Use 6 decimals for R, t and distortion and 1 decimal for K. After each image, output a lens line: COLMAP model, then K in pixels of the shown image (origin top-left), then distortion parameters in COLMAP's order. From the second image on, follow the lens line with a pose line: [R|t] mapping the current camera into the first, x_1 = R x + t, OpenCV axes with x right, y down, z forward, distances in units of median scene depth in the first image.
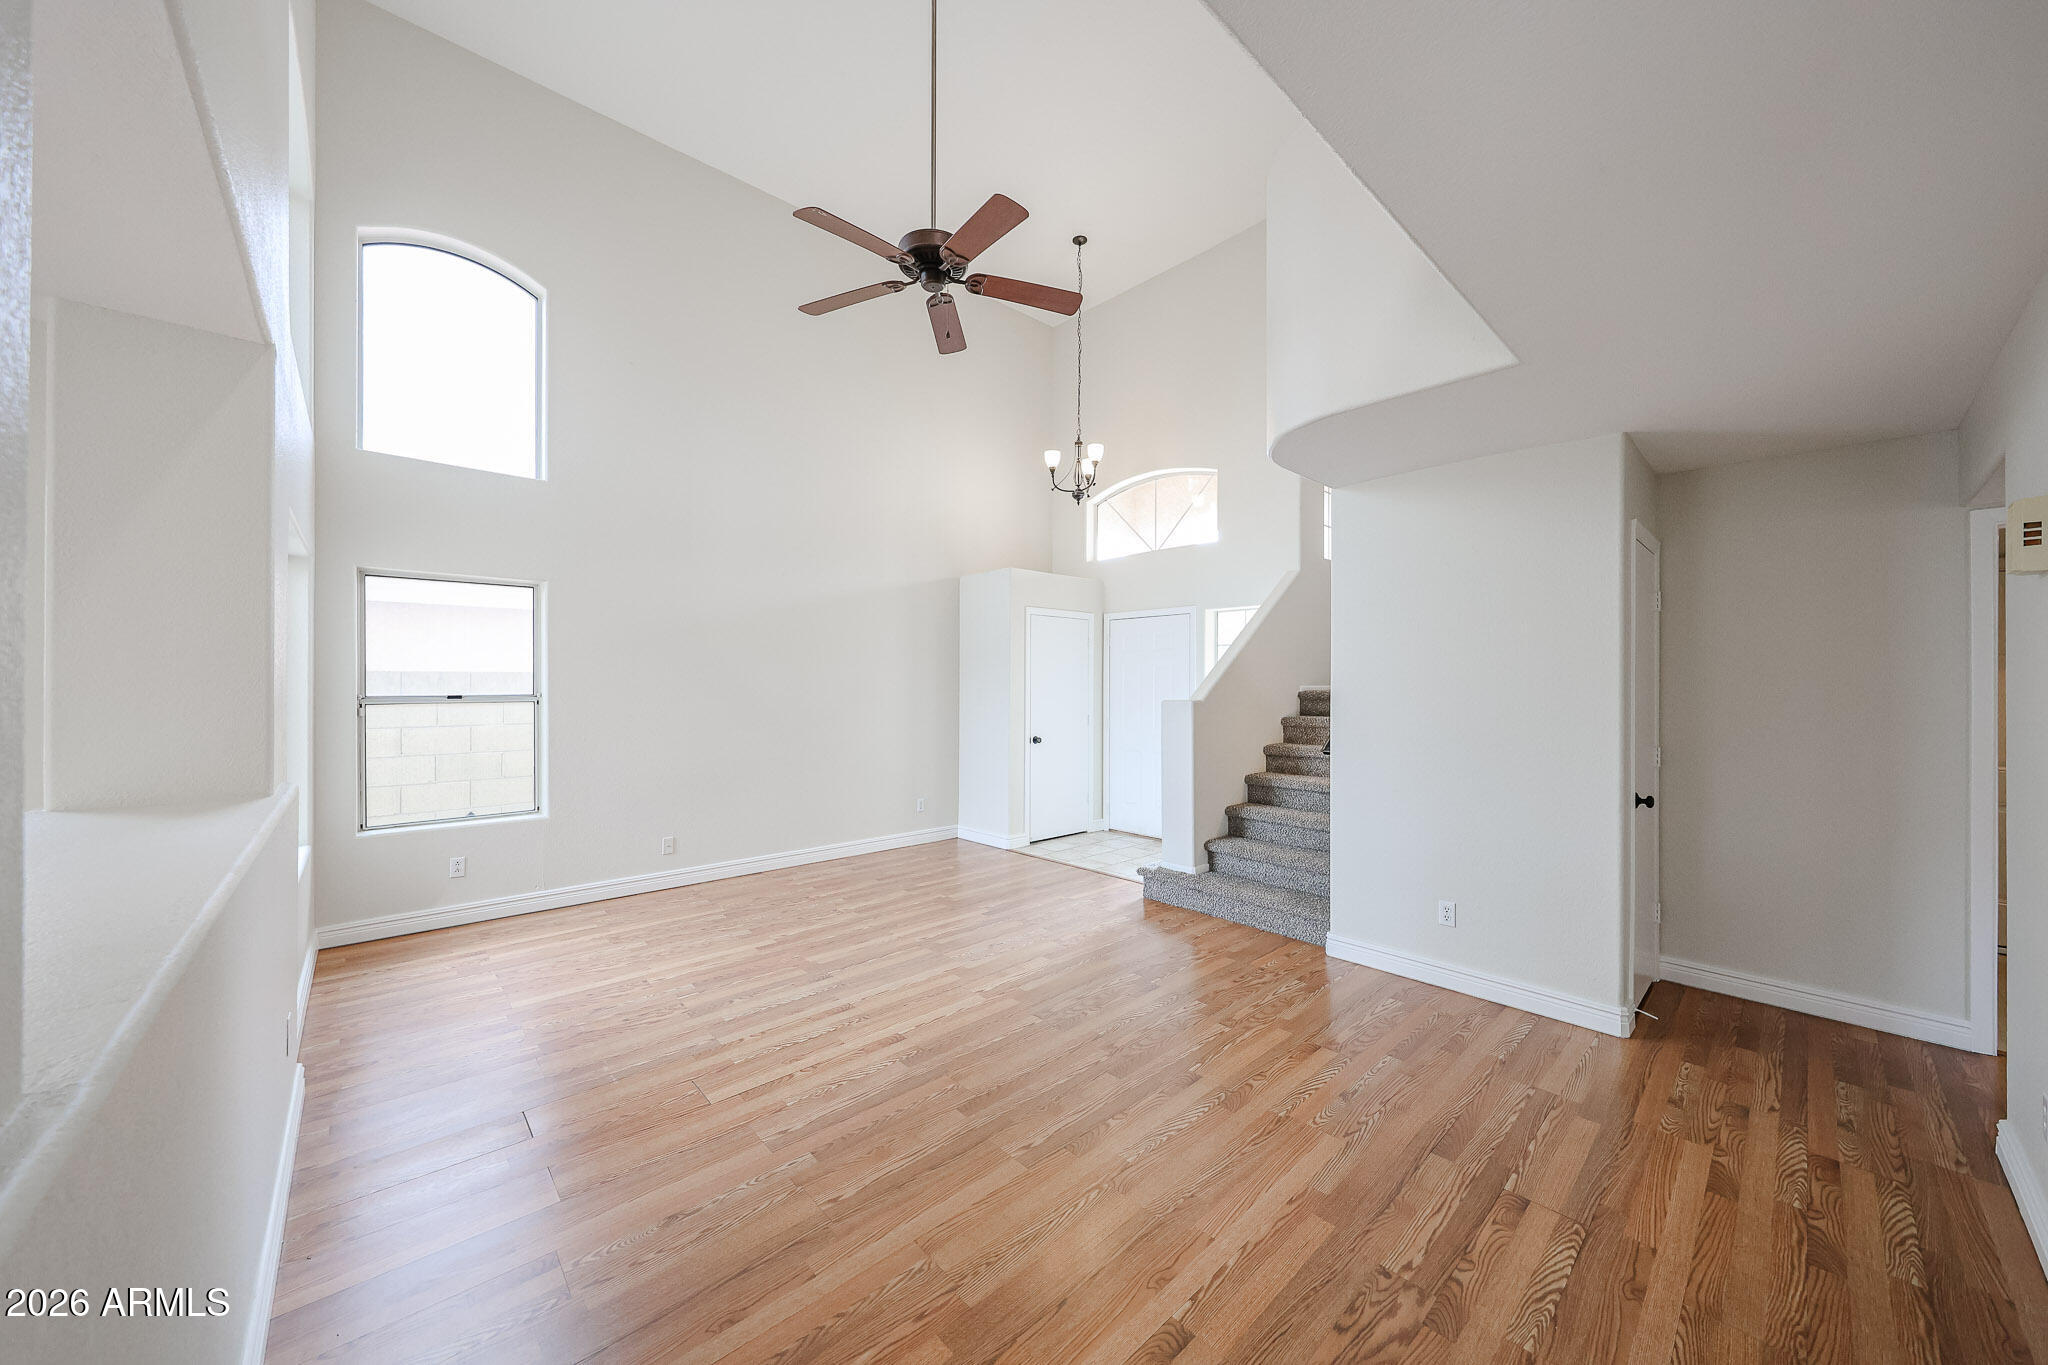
lens RADIAL K [[725.1, 0, 1018.6], [0, 725.1, 681.8], [0, 0, 1]] dist [0.000797, 0.000015]
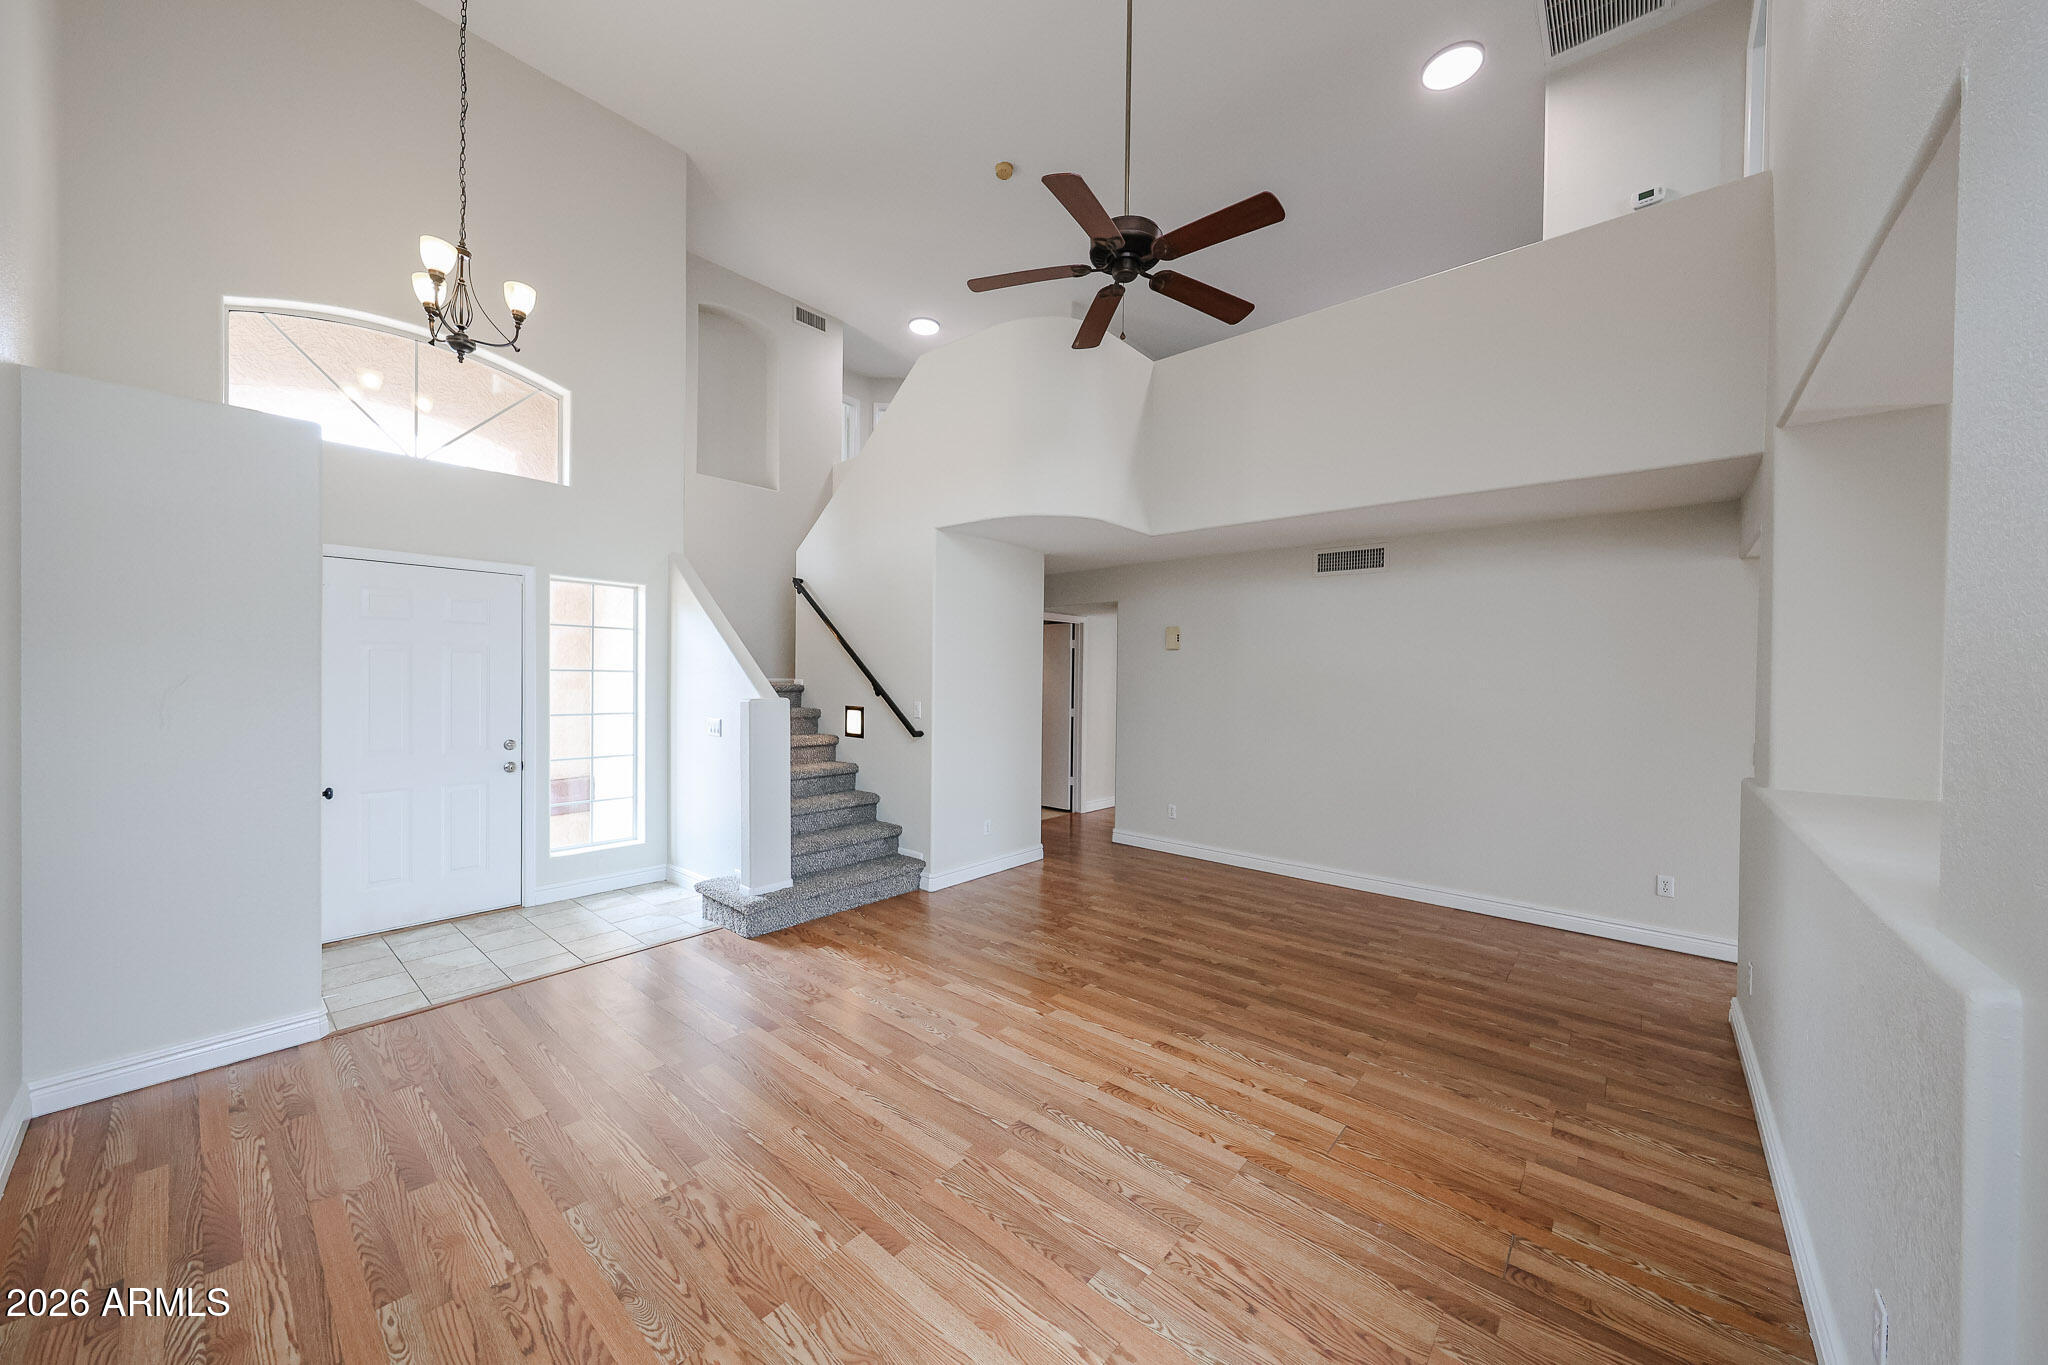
lens RADIAL K [[725.1, 0, 1011.7], [0, 725.1, 686.1], [0, 0, 1]] dist [0.000797, 0.000015]
pose [[-0.122390, -0.018733, 0.992305, -1.035019], [-0.016779, 0.999718, 0.016804, -0.015435], [-0.992340, -0.014593, -0.122670, 1.227770]]
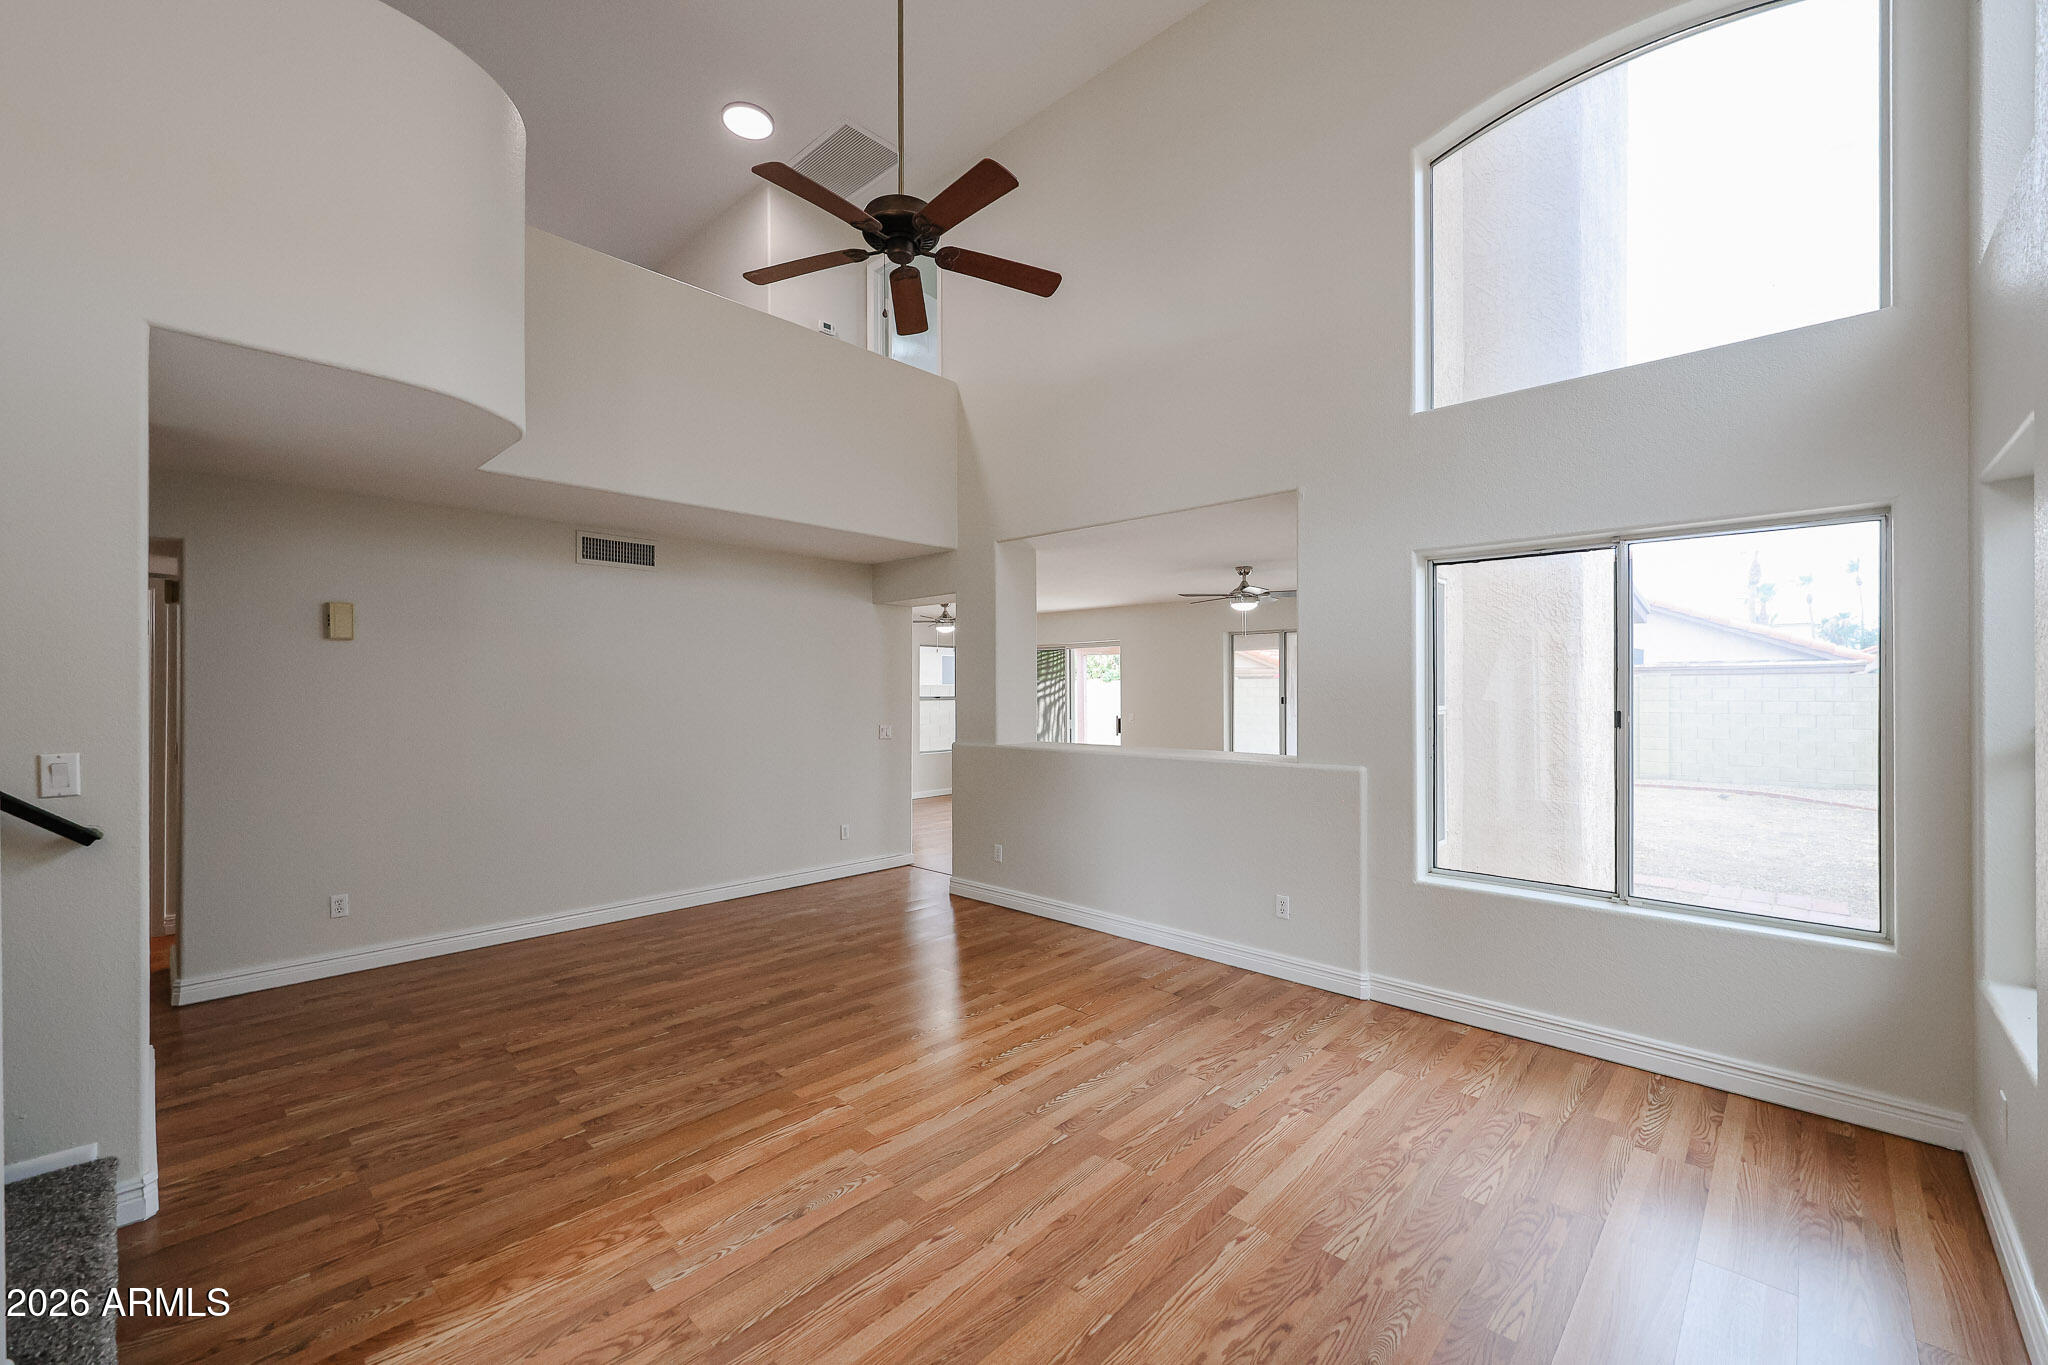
lens RADIAL K [[824.9, 0, 1028.1], [0, 824.9, 687.0], [0, 0, 1]] dist [0.001565, 0.000520]
pose [[-0.996309, -0.002711, -0.085800, -0.183377], [-0.002153, 0.999976, -0.006597, -0.003677], [0.085816, -0.006388, -0.996291, 1.984738]]
